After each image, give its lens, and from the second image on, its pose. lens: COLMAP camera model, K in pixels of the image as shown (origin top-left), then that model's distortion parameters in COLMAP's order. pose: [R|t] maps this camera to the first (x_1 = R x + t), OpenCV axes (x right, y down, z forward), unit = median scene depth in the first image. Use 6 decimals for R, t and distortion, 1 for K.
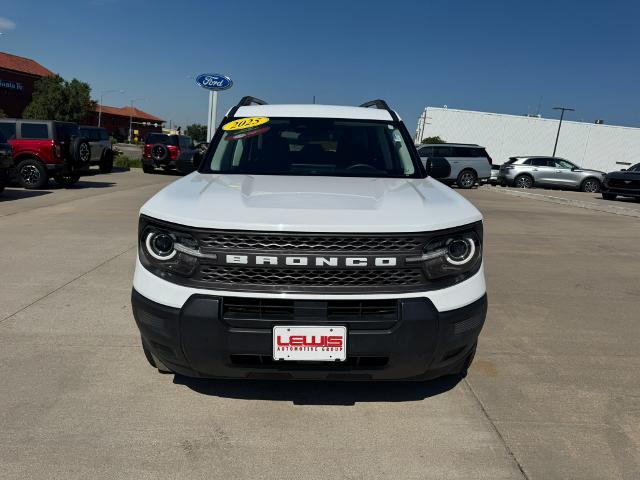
lens RADIAL K [[456.0, 0, 320.0], [0, 456.0, 240.0], [0, 0, 1]] dist [0.007371, -0.003809]
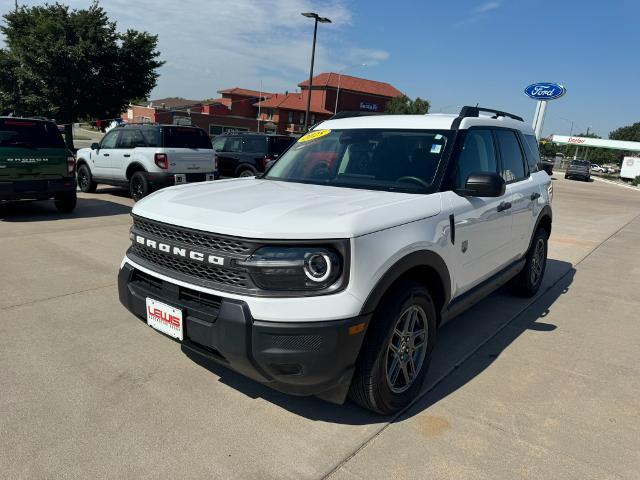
lens RADIAL K [[456.0, 0, 320.0], [0, 456.0, 240.0], [0, 0, 1]] dist [0.007371, -0.003809]
pose [[0.785474, 0.128465, -0.605415, 0.876419], [-0.144511, 0.989249, 0.022421, -0.052992], [0.601787, 0.069878, 0.795594, 0.252929]]
